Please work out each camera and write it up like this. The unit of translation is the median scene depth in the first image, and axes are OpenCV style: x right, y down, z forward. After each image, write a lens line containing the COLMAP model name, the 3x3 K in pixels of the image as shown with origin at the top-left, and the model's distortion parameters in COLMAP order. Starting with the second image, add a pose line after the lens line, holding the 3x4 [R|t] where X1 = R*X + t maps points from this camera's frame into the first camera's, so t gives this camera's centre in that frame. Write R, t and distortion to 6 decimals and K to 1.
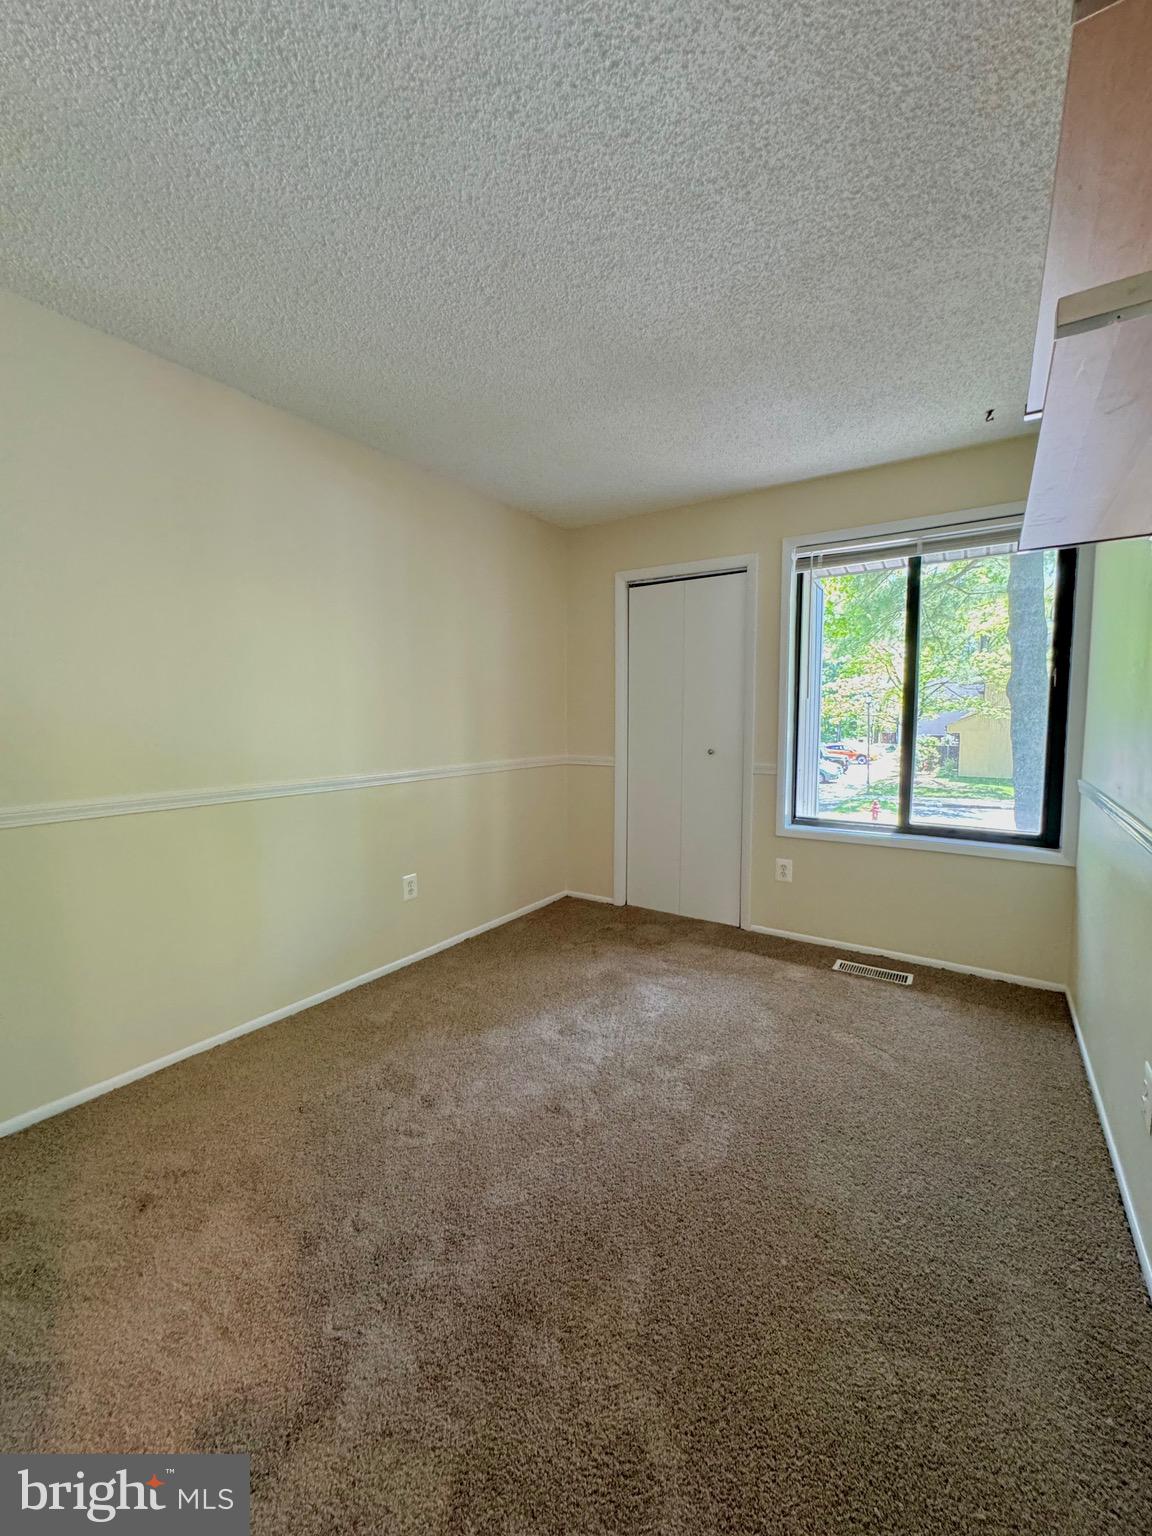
lens RADIAL K [[621.8, 0, 577.6], [0, 621.8, 766.3], [0, 0, 1]] dist [-0.001731, 0.000387]
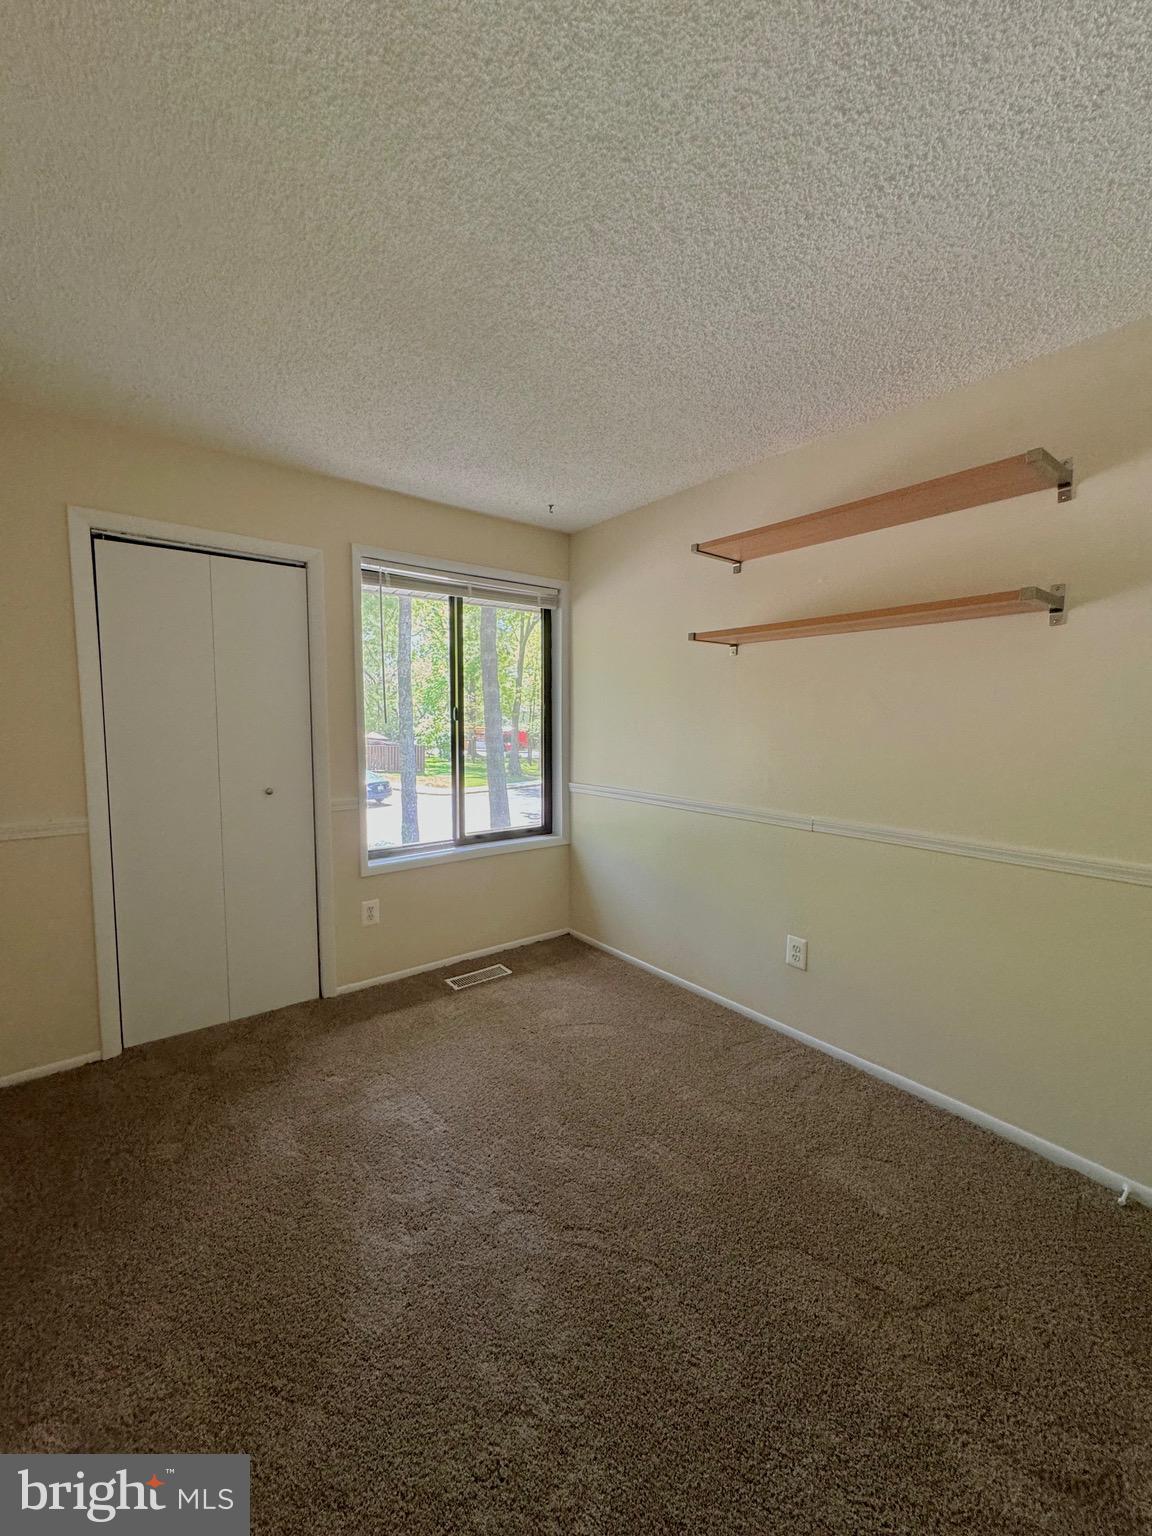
lens RADIAL K [[619.5, 0, 579.2], [0, 619.5, 765.3], [0, 0, 1]] dist [-0.002234, 0.000399]
pose [[0.294607, -0.074118, 0.952740, -0.466266], [0.069750, 0.995996, 0.055914, -0.083736], [-0.953069, 0.049981, 0.298597, 0.475529]]
